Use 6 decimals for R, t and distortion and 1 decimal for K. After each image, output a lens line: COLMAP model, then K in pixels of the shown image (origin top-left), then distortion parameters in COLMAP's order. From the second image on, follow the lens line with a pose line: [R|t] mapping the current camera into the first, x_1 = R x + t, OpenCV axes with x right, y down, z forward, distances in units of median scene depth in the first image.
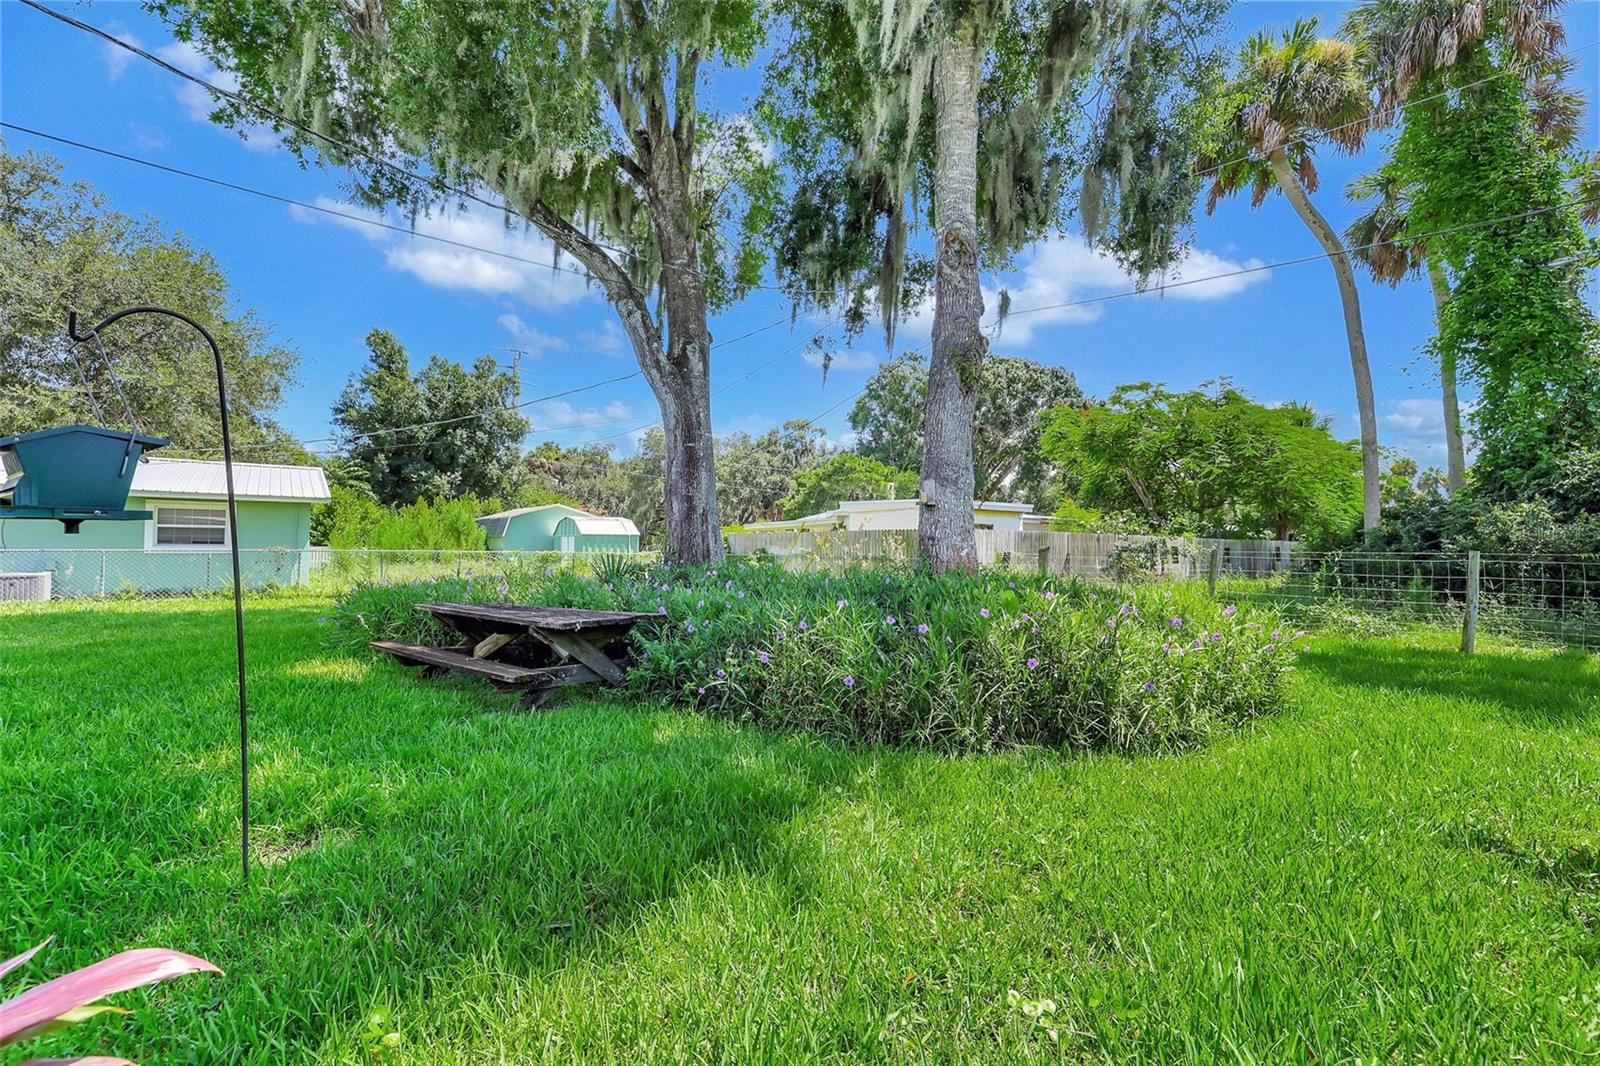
lens RADIAL K [[660.1, 0, 800.0], [0, 660.1, 533.0], [0, 0, 1]] dist [-0.011553, -0.000043]
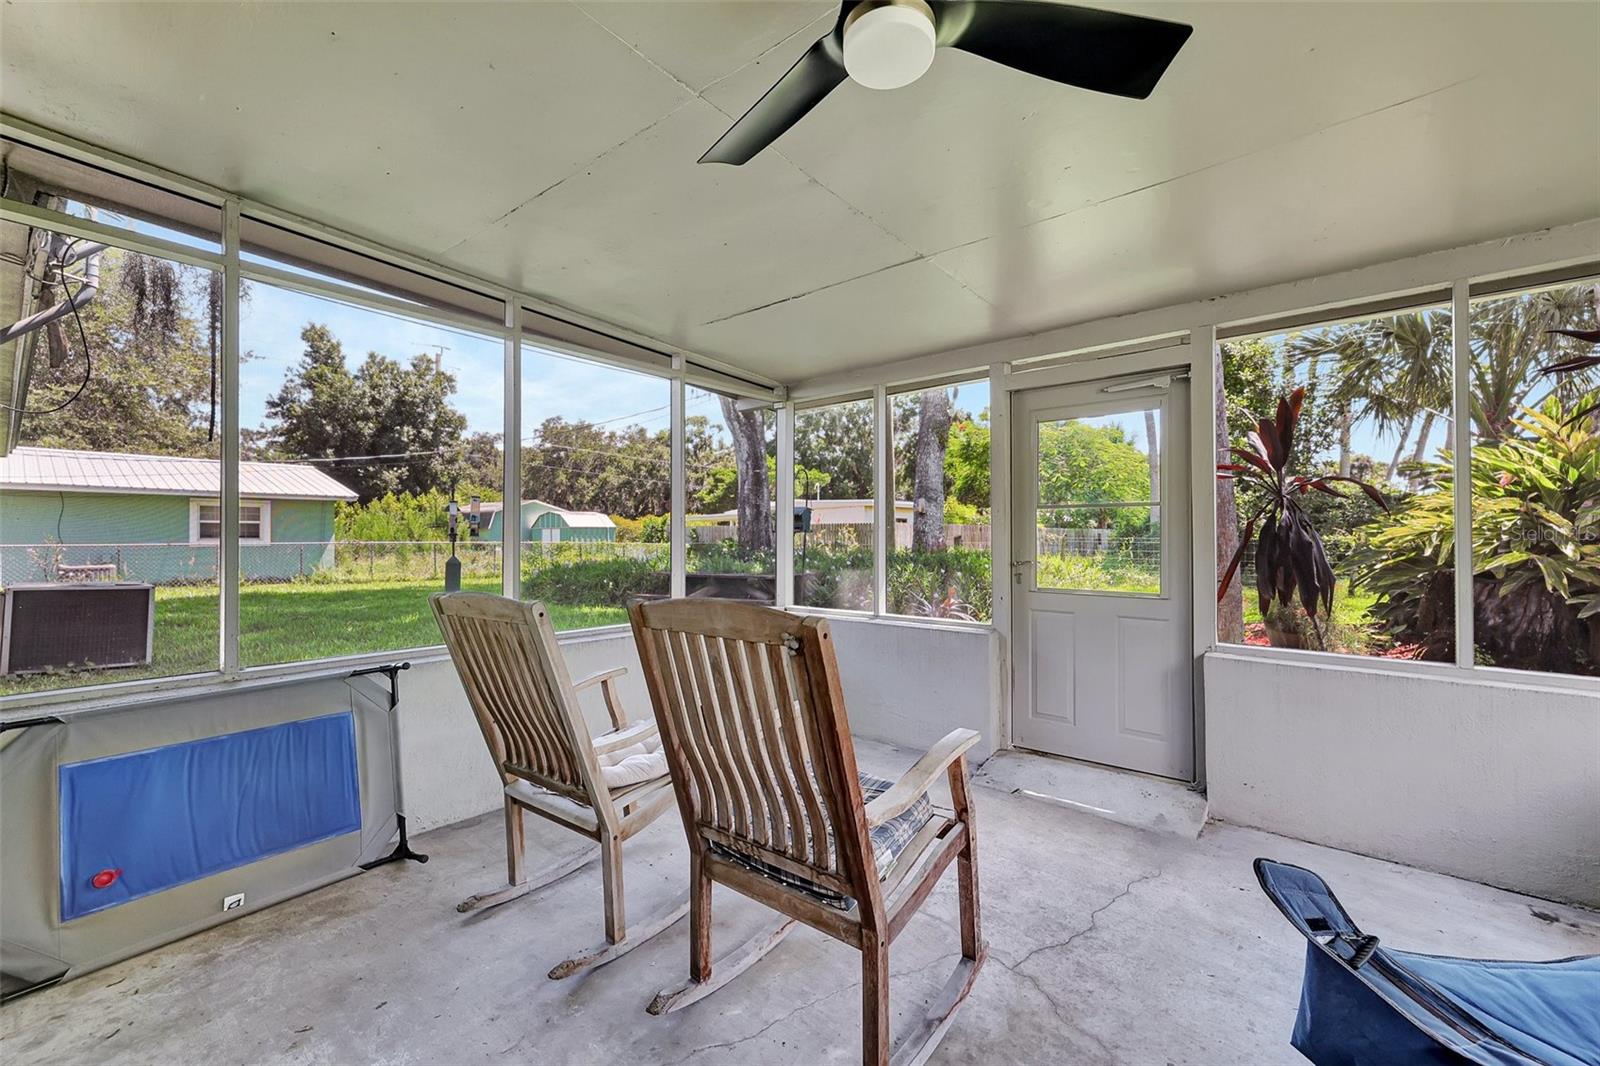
lens RADIAL K [[660.5, 0, 800.0], [0, 660.5, 533.0], [0, 0, 1]] dist [0.000913, 0.000016]
pose [[0.979255, -0.006239, 0.202537, -0.119677], [0.002560, 0.999827, 0.018420, -0.005690], [-0.202617, -0.017520, 0.979101, -0.163685]]
